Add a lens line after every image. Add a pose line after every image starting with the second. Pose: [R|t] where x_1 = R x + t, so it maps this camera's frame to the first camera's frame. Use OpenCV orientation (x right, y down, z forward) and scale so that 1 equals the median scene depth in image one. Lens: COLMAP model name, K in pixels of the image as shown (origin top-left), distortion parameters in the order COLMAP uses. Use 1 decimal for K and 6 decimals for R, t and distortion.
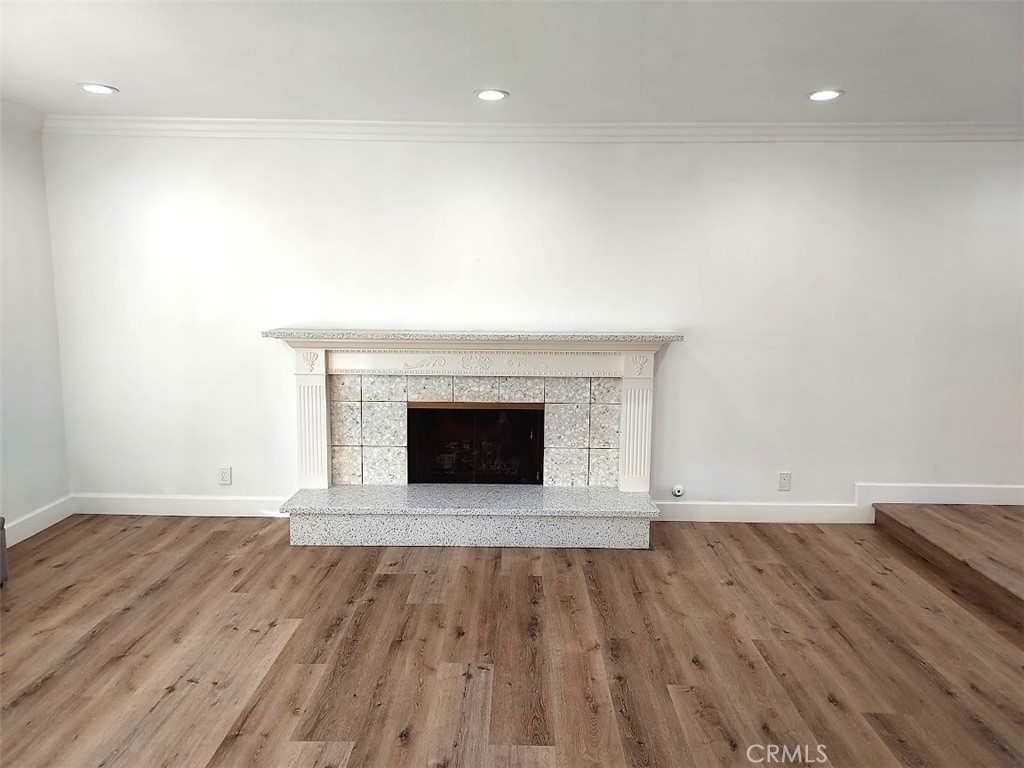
lens RADIAL K [[739.5, 0, 508.1], [0, 739.5, 379.3], [0, 0, 1]] dist [0.068659, -0.061948]
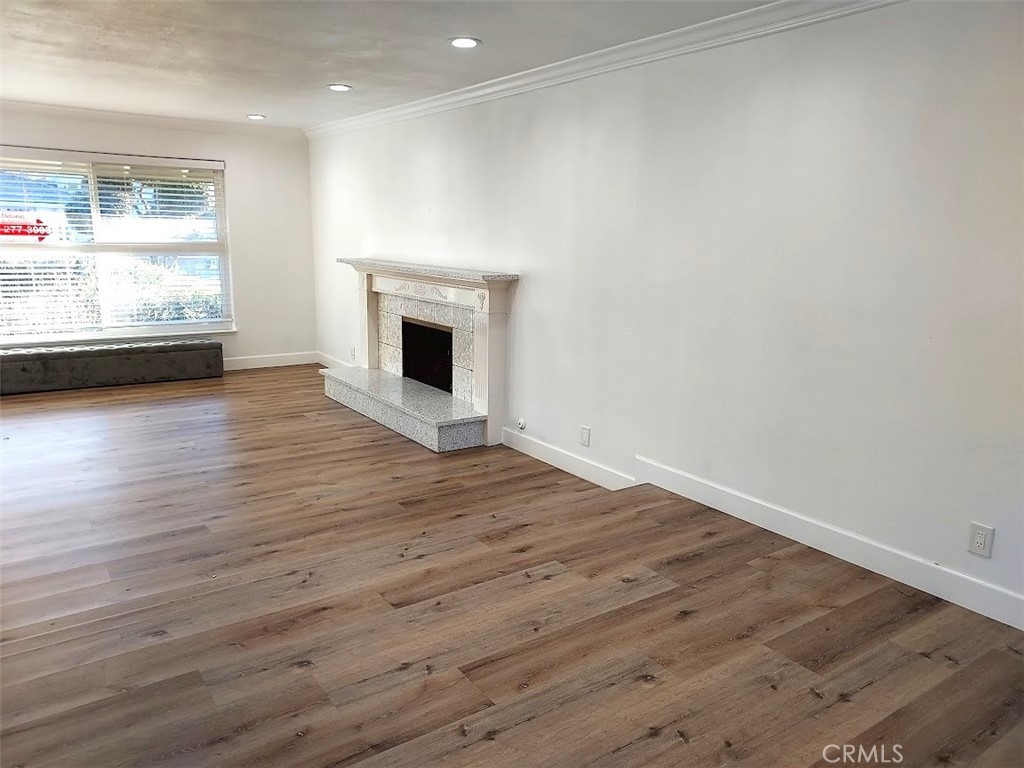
lens RADIAL K [[739.5, 0, 513.2], [0, 739.5, 379.4], [0, 0, 1]] dist [0.068659, -0.061948]
pose [[0.584605, 0.165505, -0.794257, 1.161568], [-0.124178, 0.985690, 0.113995, -0.037758], [0.801758, 0.031987, 0.596792, 0.376888]]
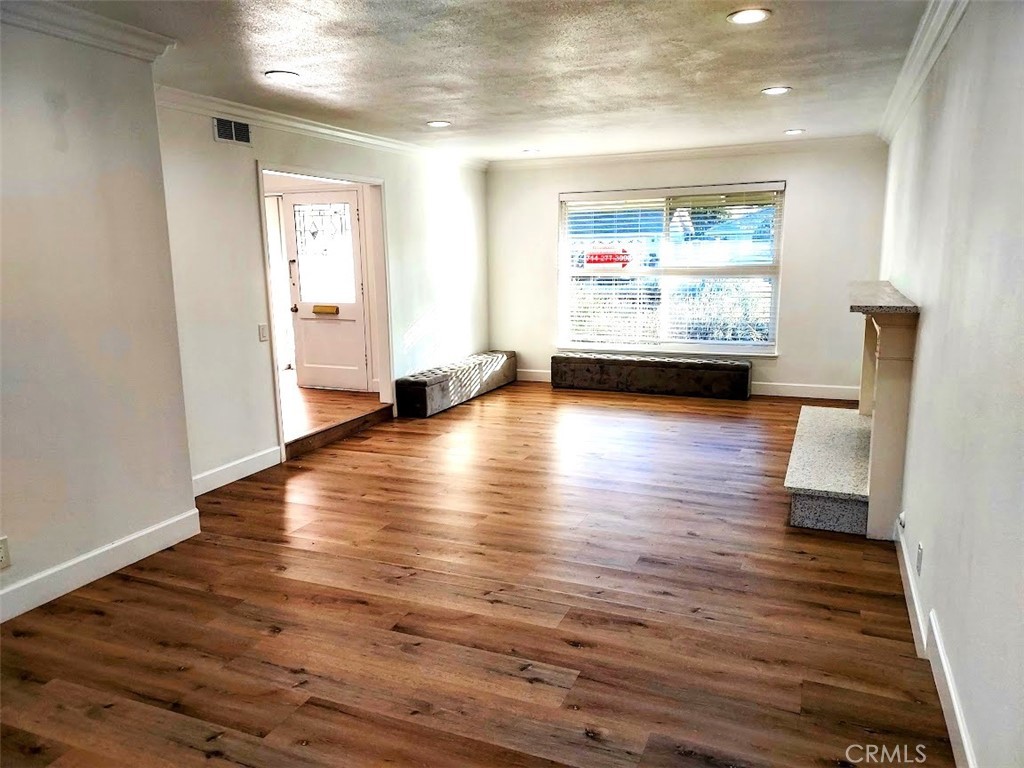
lens RADIAL K [[739.5, 0, 510.3], [0, 739.5, 378.8], [0, 0, 1]] dist [0.068659, -0.061948]
pose [[-0.385276, 0.161544, -0.908551, 1.144110], [-0.104816, 0.970525, 0.217011, -0.121594], [0.916829, 0.178840, -0.356988, 0.959651]]
